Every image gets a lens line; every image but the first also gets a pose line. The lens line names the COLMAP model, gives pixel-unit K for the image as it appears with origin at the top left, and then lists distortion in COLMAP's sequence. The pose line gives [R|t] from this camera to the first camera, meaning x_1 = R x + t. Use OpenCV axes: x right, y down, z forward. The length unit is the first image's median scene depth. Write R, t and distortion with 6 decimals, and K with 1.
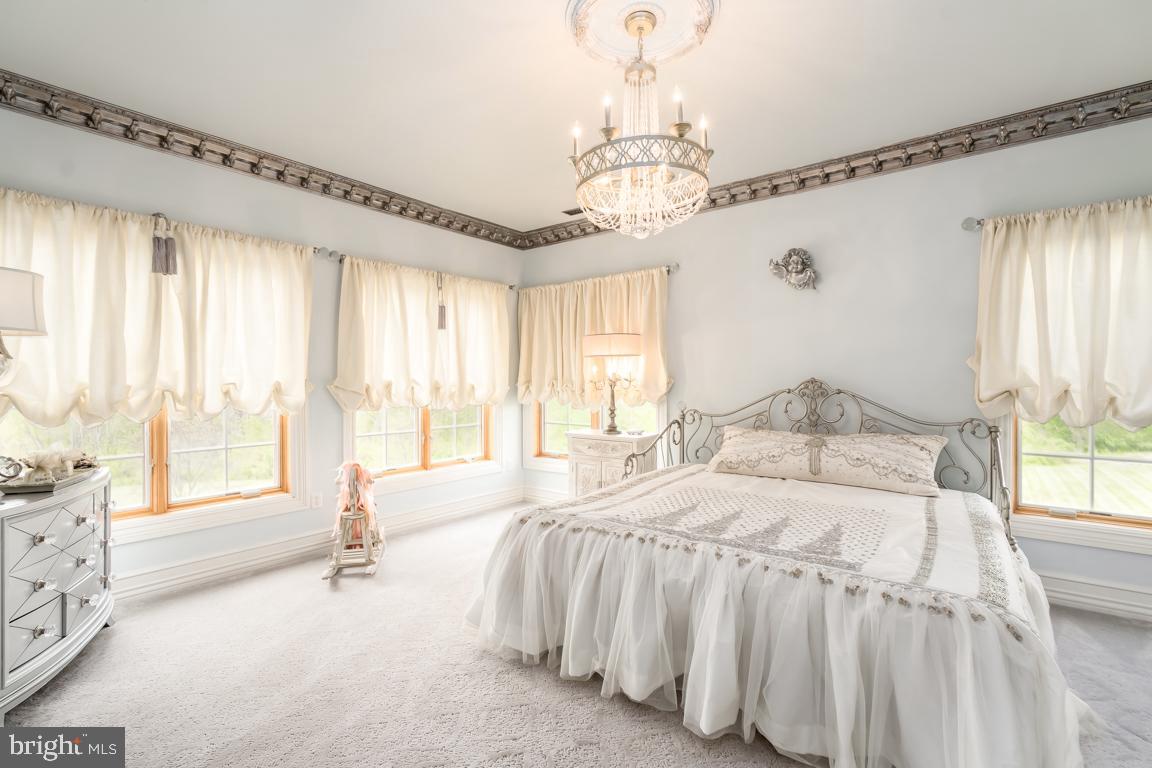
lens RADIAL K [[527.2, 0, 575.6], [0, 527.2, 379.6], [0, 0, 1]] dist [-0.004010, -0.000538]
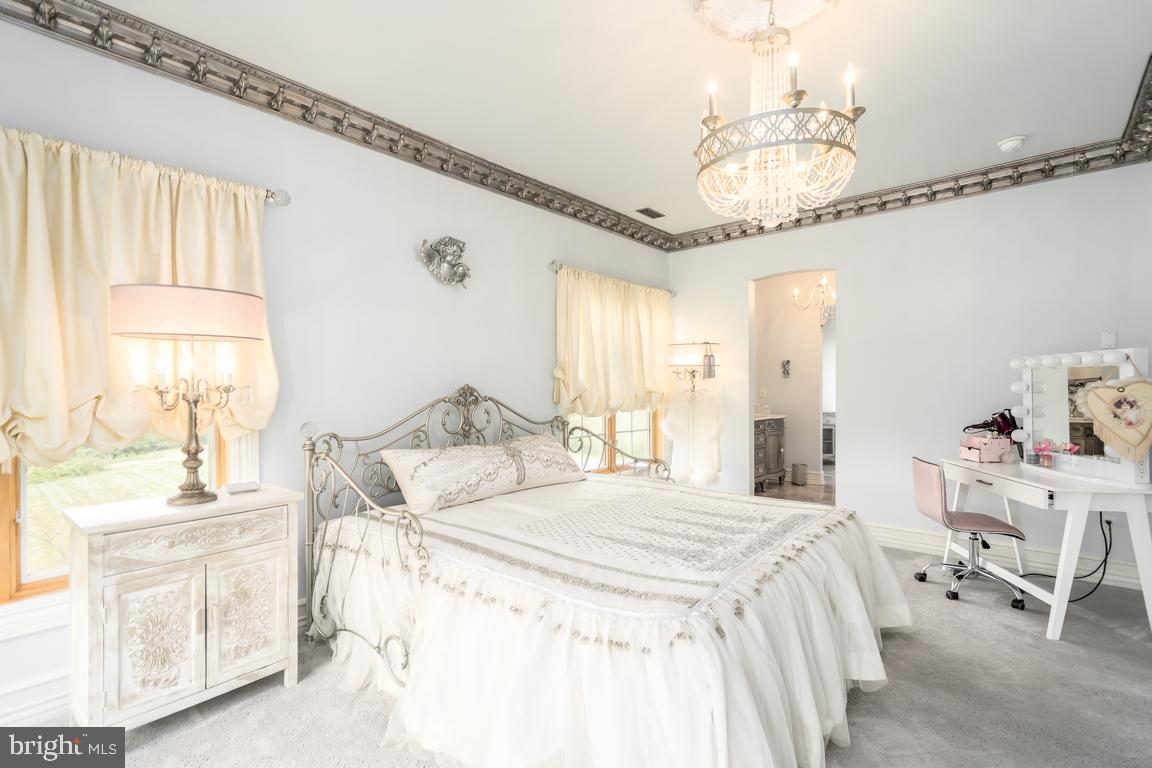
lens RADIAL K [[527.2, 0, 576.5], [0, 527.2, 385.5], [0, 0, 1]] dist [-0.004010, -0.000538]
pose [[0.067244, 0.001329, 0.997736, -0.421129], [0.004398, 0.999989, -0.001629, 0.000398], [-0.997727, 0.004497, 0.067238, 0.691013]]
